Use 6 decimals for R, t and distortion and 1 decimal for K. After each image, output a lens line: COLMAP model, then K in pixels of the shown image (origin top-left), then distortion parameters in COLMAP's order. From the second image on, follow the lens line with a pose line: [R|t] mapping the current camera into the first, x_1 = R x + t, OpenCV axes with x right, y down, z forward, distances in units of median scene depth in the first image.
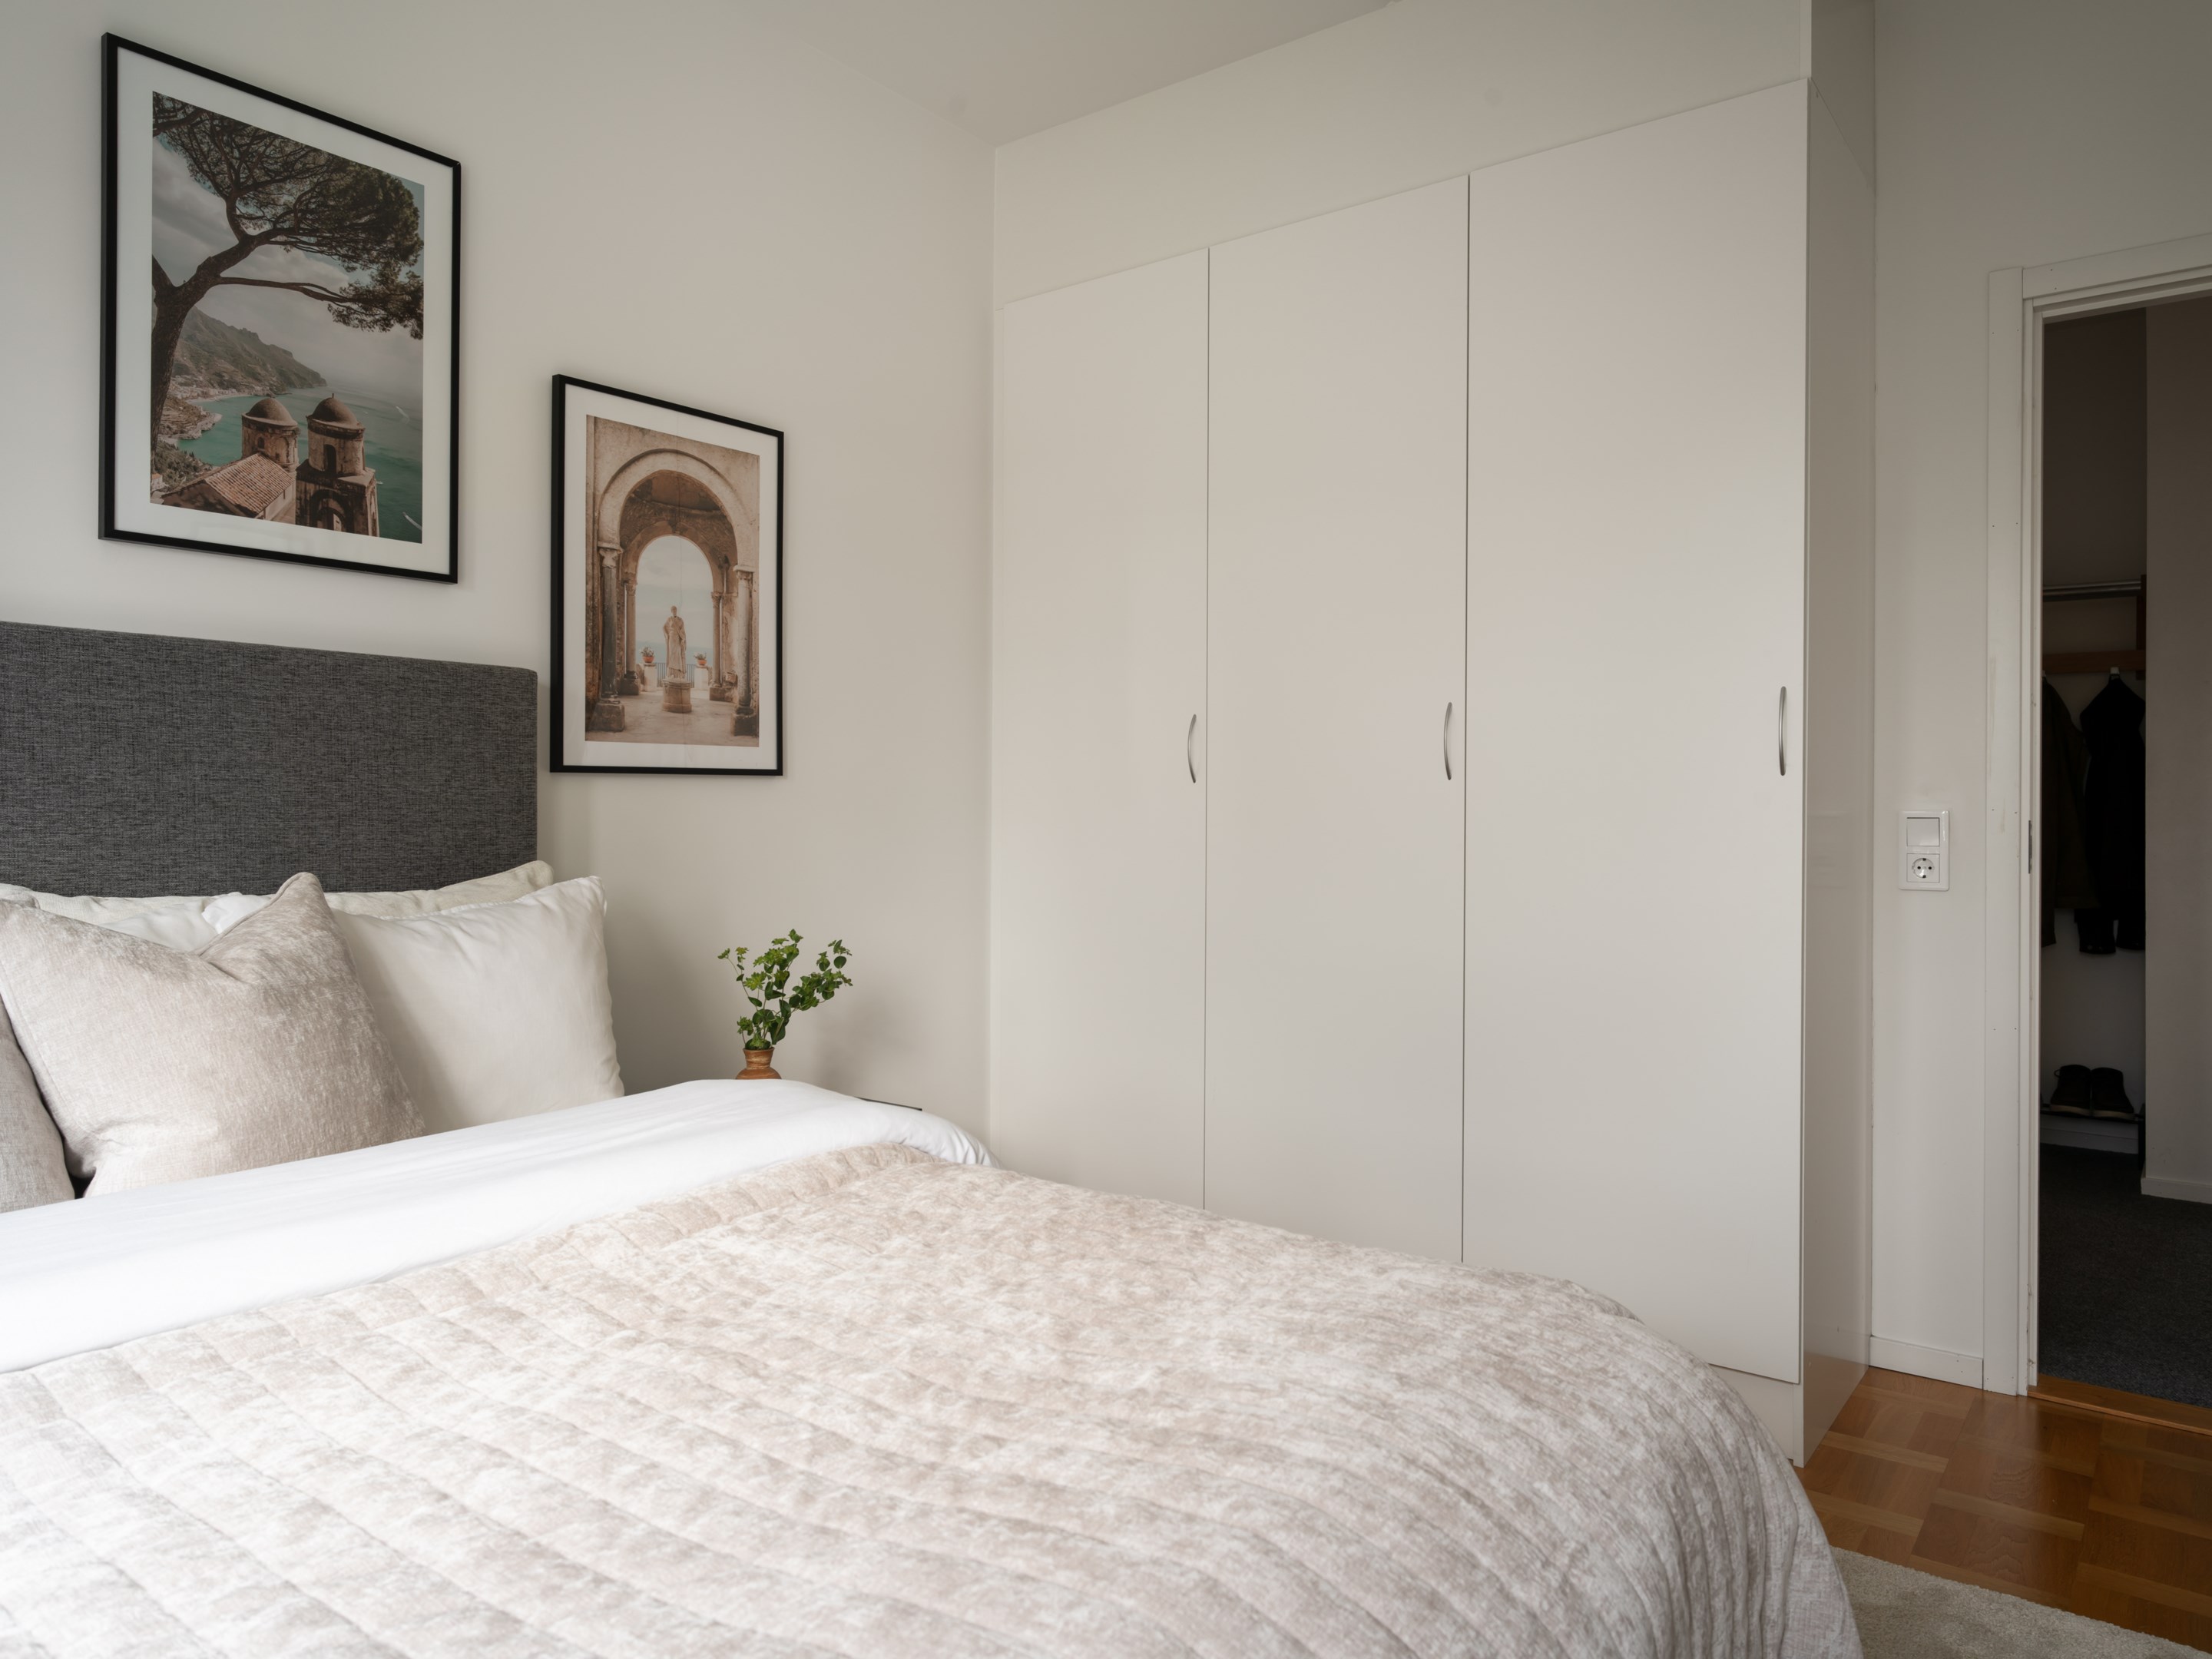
lens RADIAL K [[1432.2, 0, 1107.3], [0, 1432.2, 812.9], [0, 0, 1]] dist [0.007755, -0.003695]
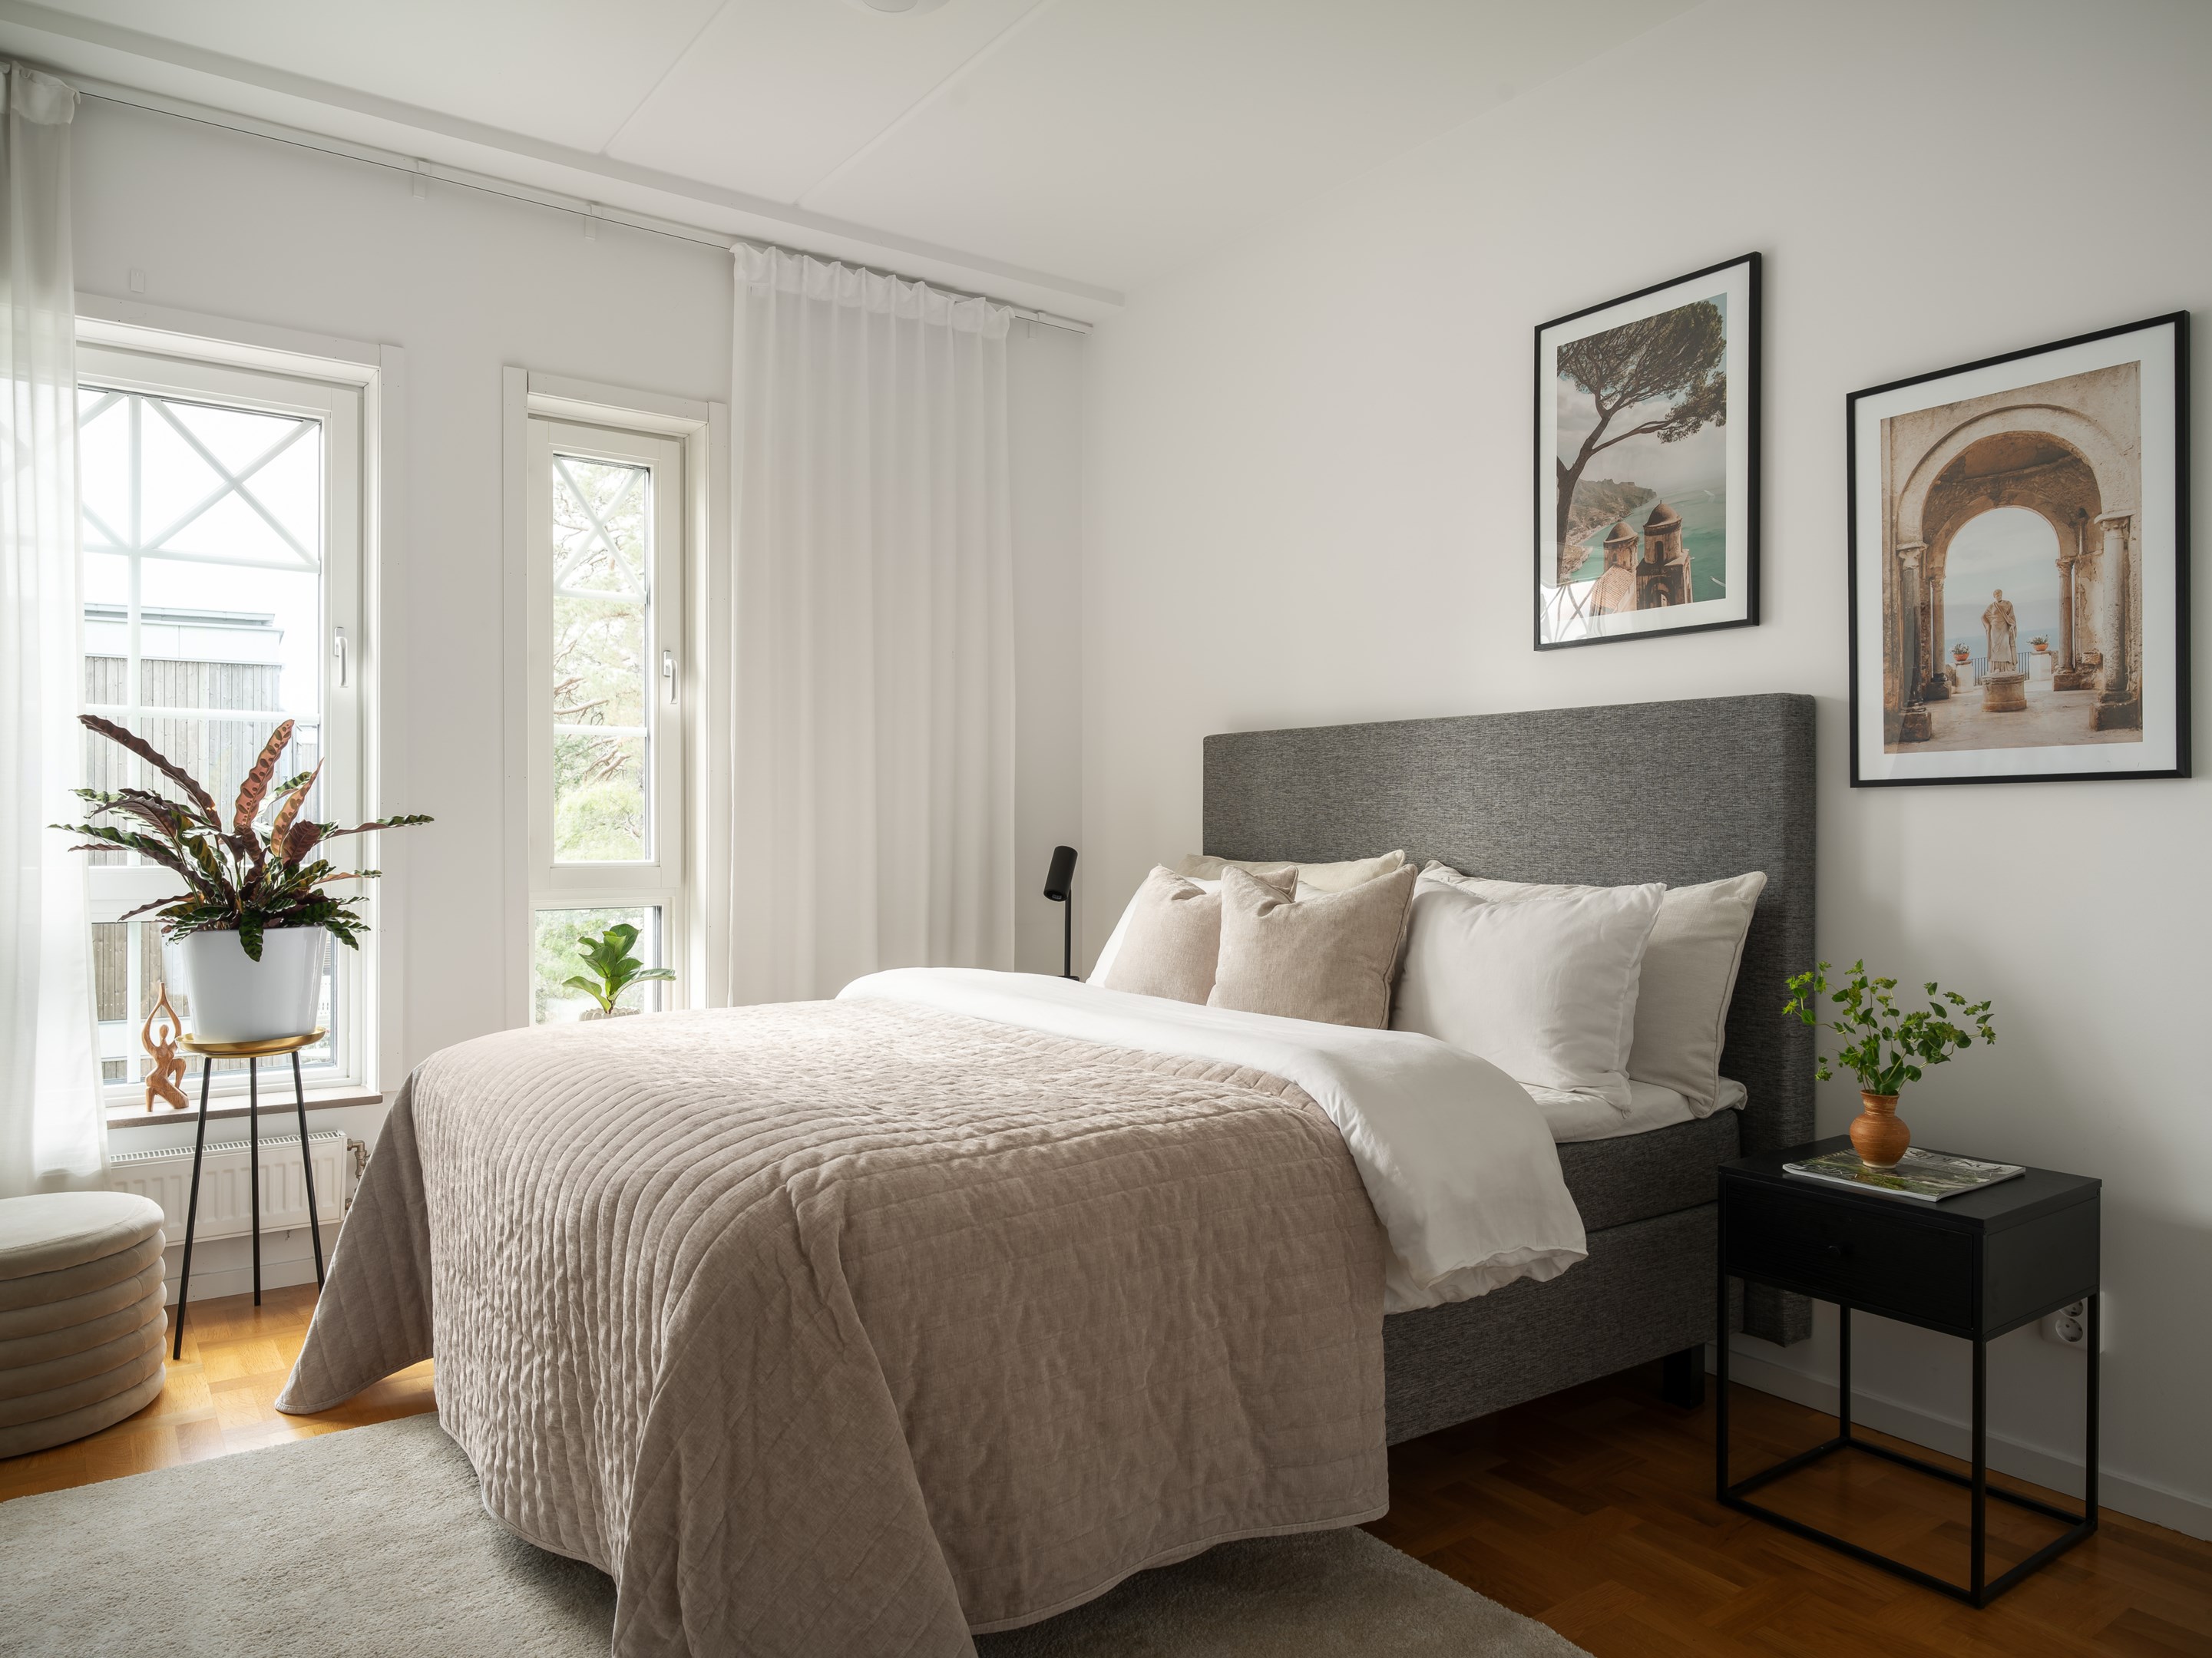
lens RADIAL K [[1432.0, 0, 1105.3], [0, 1432.0, 836.9], [0, 0, 1]] dist [0.007755, -0.003695]
pose [[-0.271095, 0.002482, -0.962549, 0.788766], [-0.005223, 0.999978, 0.004050, 0.005358], [0.962538, 0.006125, -0.271076, 0.831591]]
